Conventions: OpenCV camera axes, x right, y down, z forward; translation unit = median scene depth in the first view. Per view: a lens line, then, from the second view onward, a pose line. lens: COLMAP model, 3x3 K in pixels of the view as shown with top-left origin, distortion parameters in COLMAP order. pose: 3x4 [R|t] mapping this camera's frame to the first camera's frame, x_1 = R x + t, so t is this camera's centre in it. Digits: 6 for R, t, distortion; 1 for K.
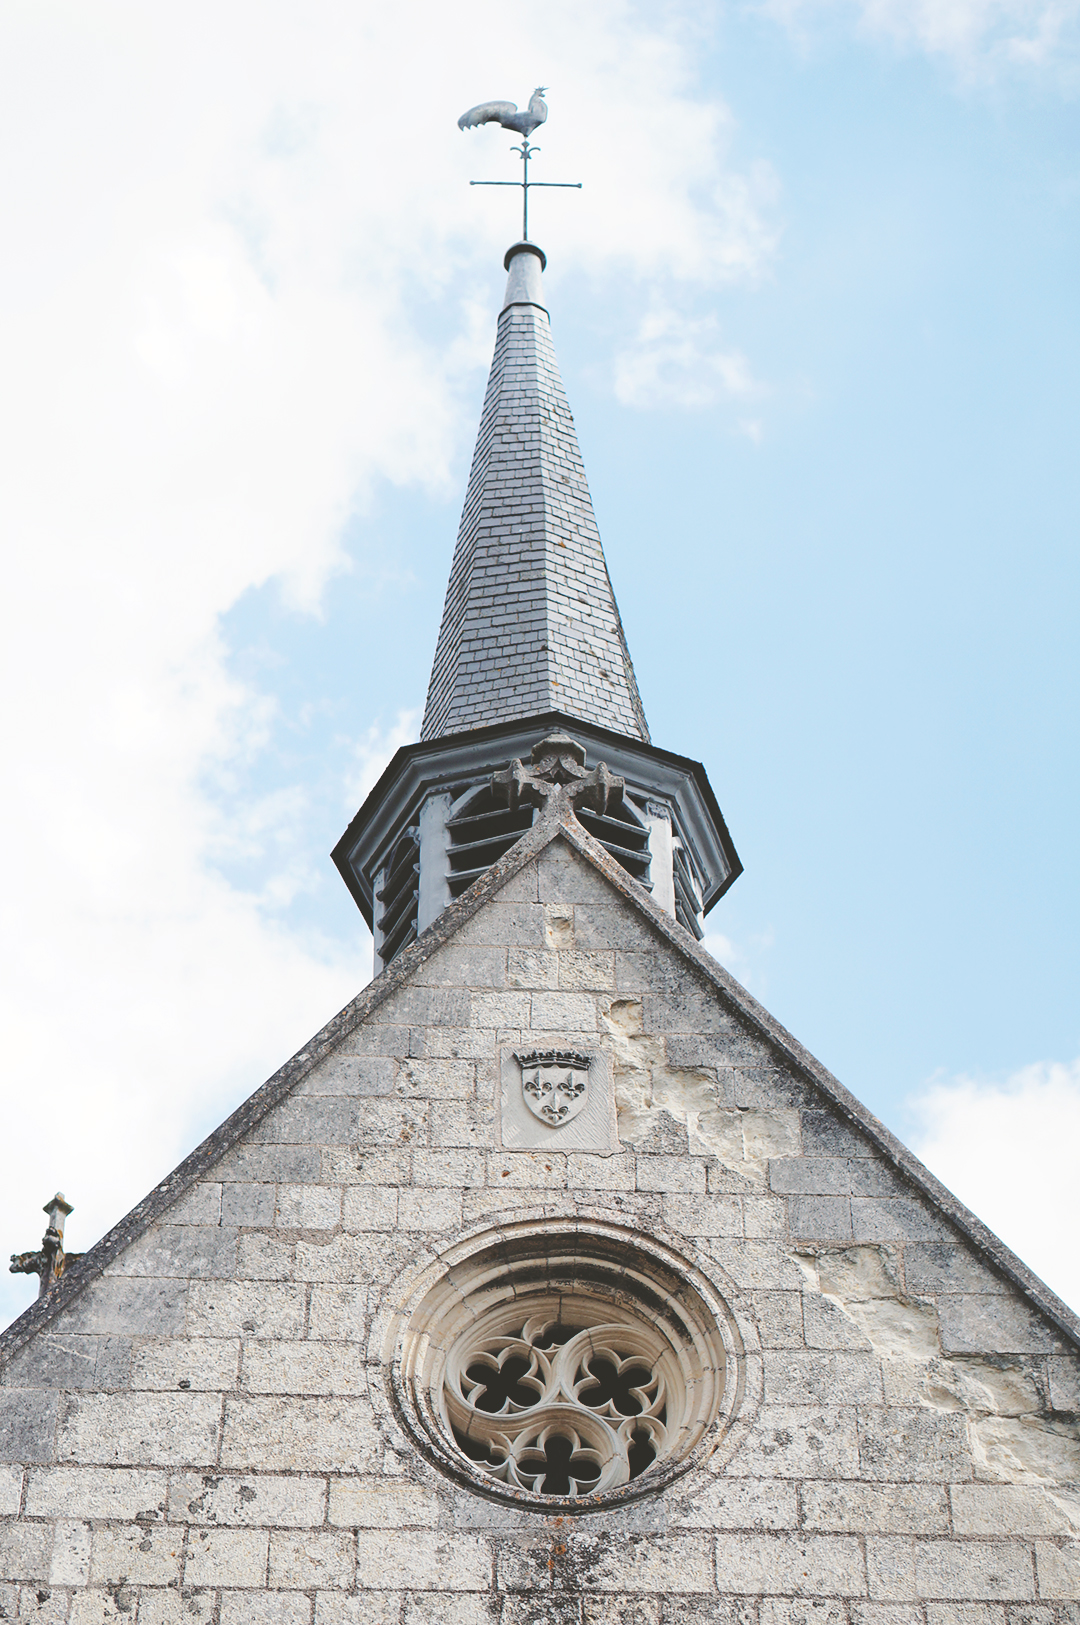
lens RADIAL K [[3419.8, 0, 540.0], [0, 3419.8, 812.5], [0, 0, 1]] dist [0.048132, -0.319274]
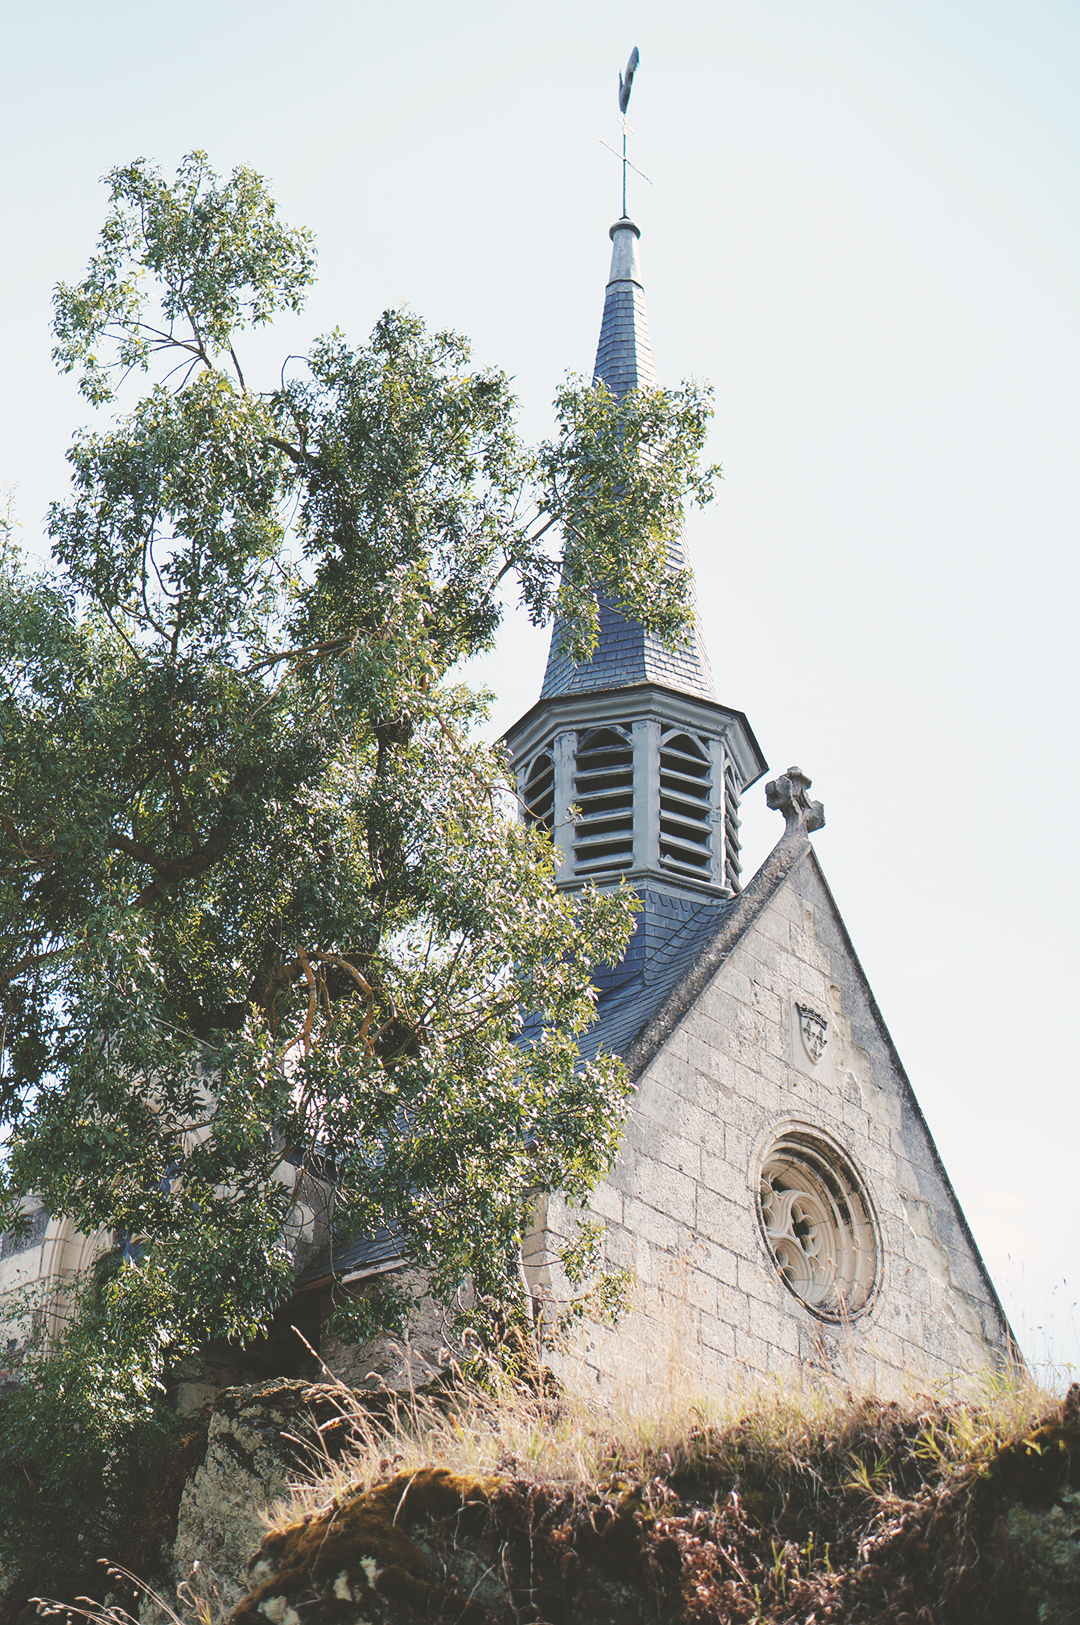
lens RADIAL K [[3470.9, 0, 540.0], [0, 3470.9, 812.5], [0, 0, 1]] dist [0.074163, -1.278154]
pose [[0.680968, 0.392219, 0.618423, -1.213329], [-0.524570, 0.850509, 0.038210, -0.004870], [-0.510988, -0.350426, 0.784916, -0.200971]]
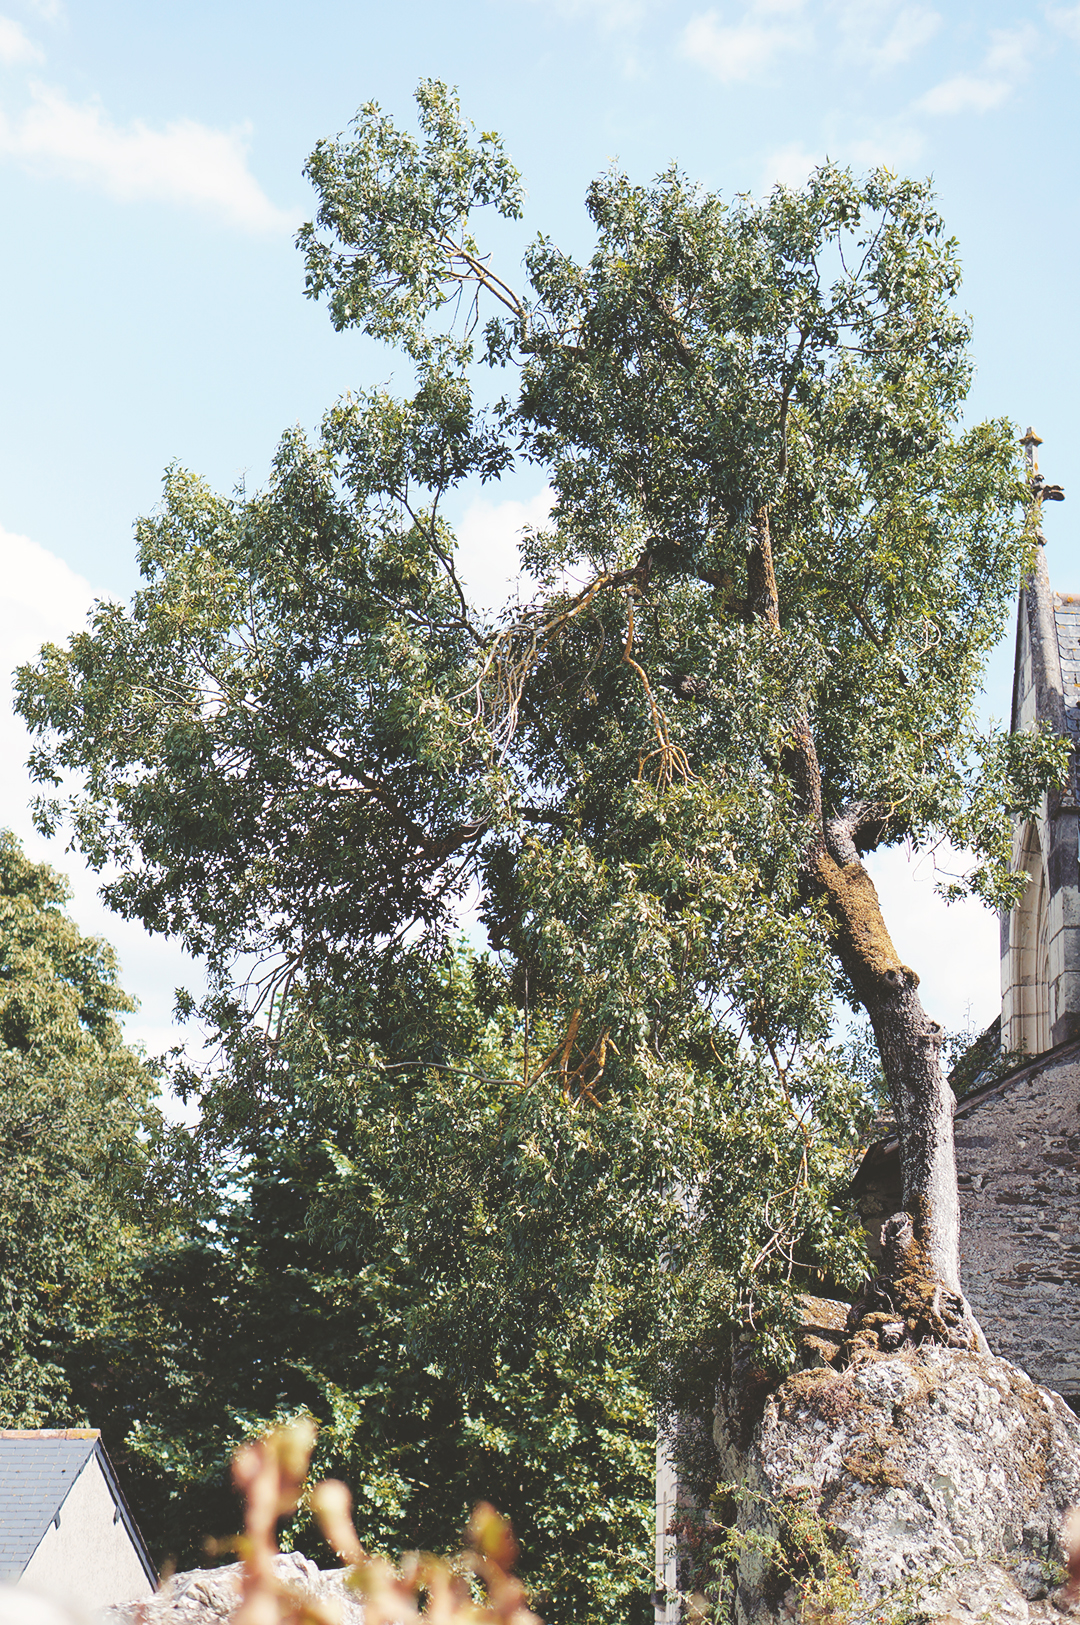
lens RADIAL K [[3470.9, 0, 540.0], [0, 3470.9, 812.5], [0, 0, 1]] dist [0.074163, -1.278154]
pose [[0.999581, 0.028838, -0.002371, -0.434869], [-0.023259, 0.849521, 0.527041, -0.610006], [0.017213, -0.526765, 0.849836, -0.232286]]
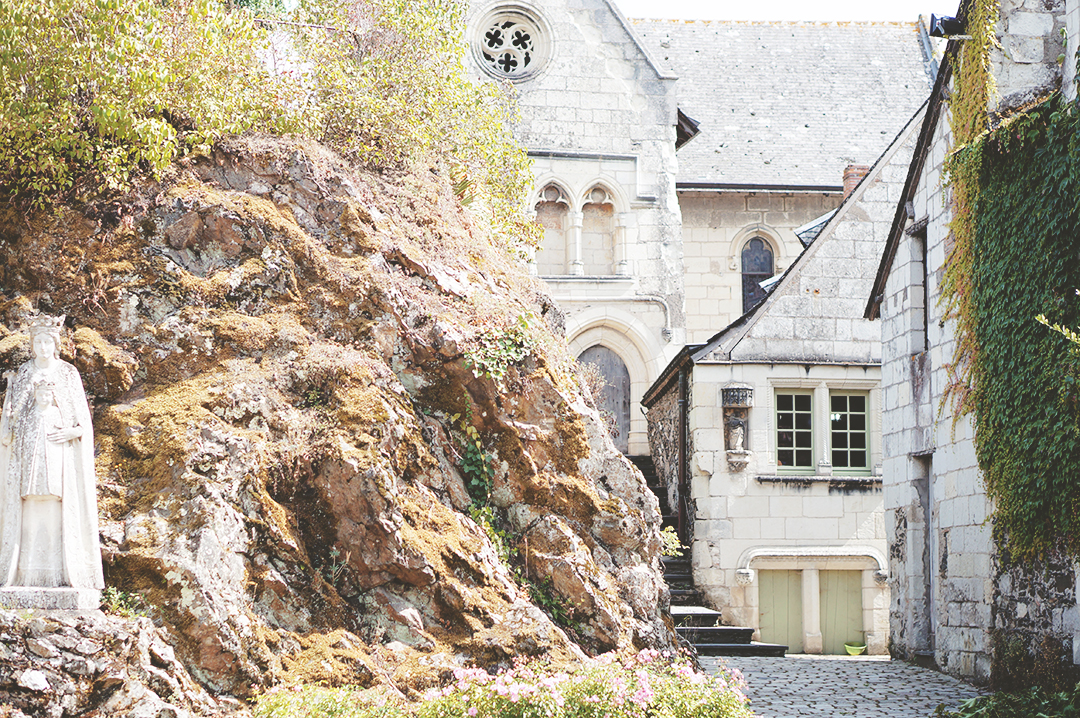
lens RADIAL K [[2408.2, 0, 540.0], [0, 2408.2, 359.0], [0, 0, 1]] dist [0.092582, -0.580508]
pose [[0.984454, 0.015534, 0.174955, -0.458823], [-0.120362, 0.785106, 0.607553, -1.299476], [-0.127920, -0.619166, 0.774771, -1.482017]]
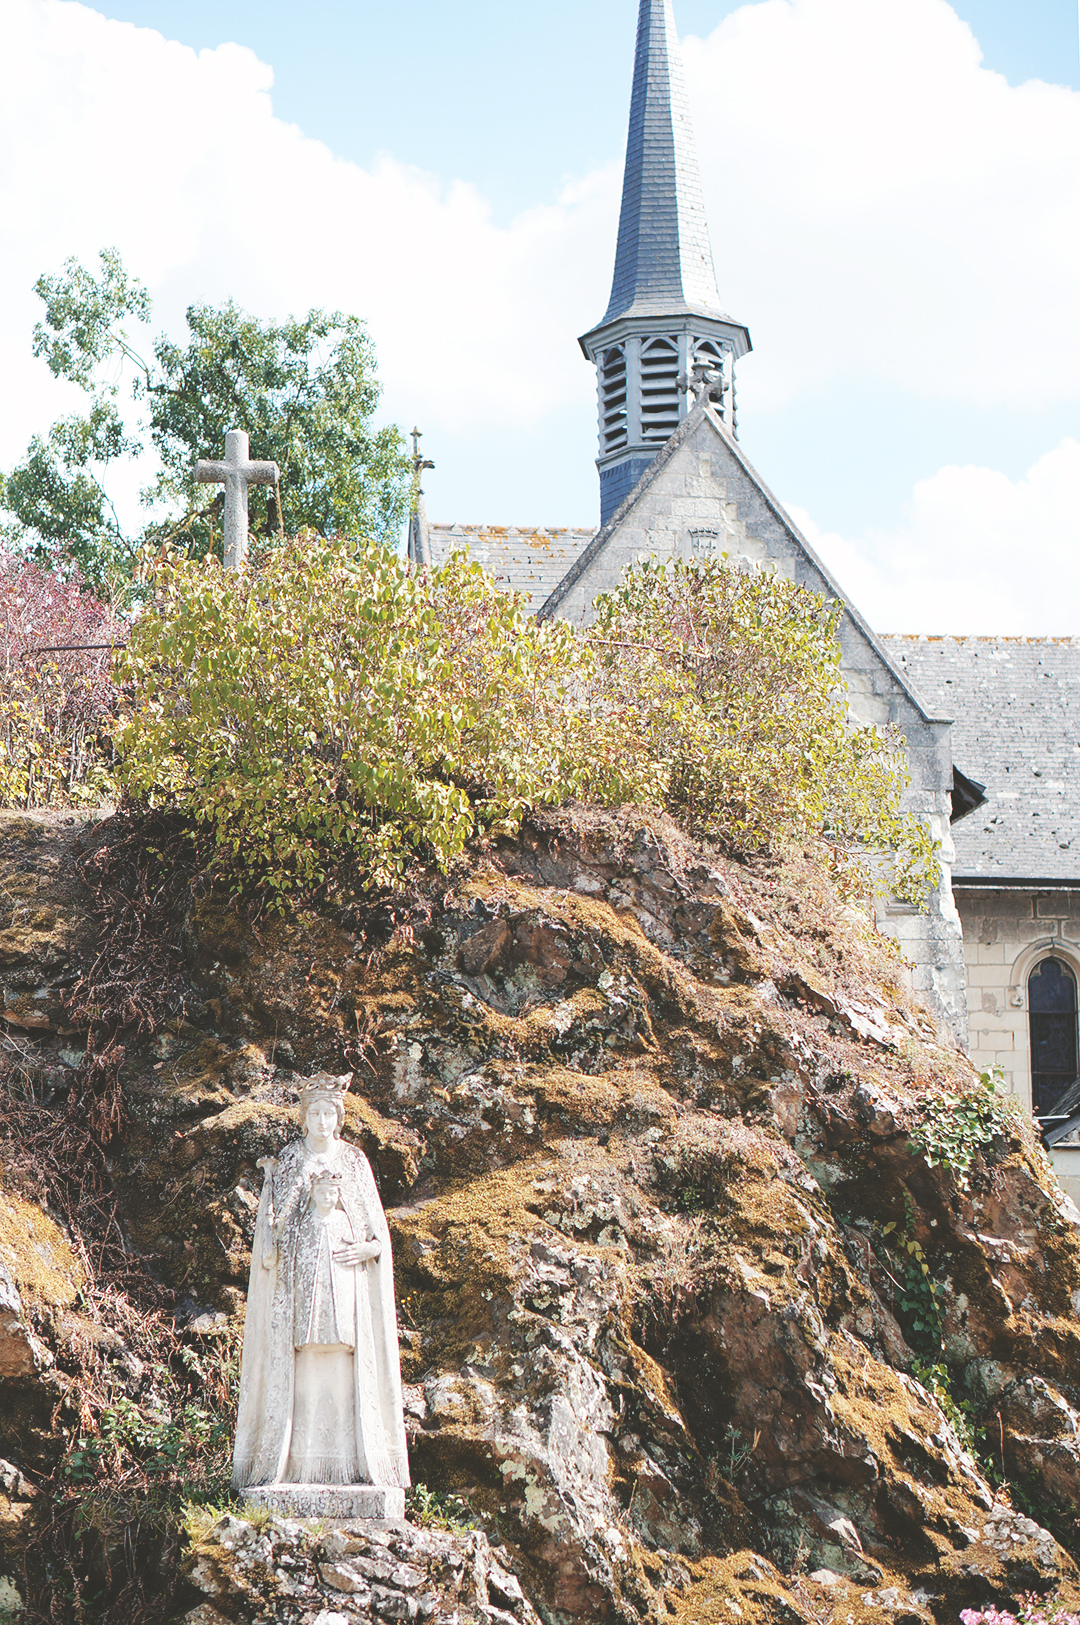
lens RADIAL K [[3605.2, 0, 540.0], [0, 3605.2, 812.5], [0, 0, 1]] dist [0.074263, -0.470502]
pose [[0.985429, 0.031401, 0.167162, -0.609935], [-0.117358, 0.836900, 0.534626, -1.283576], [-0.123110, -0.546454, 0.828391, -1.466466]]
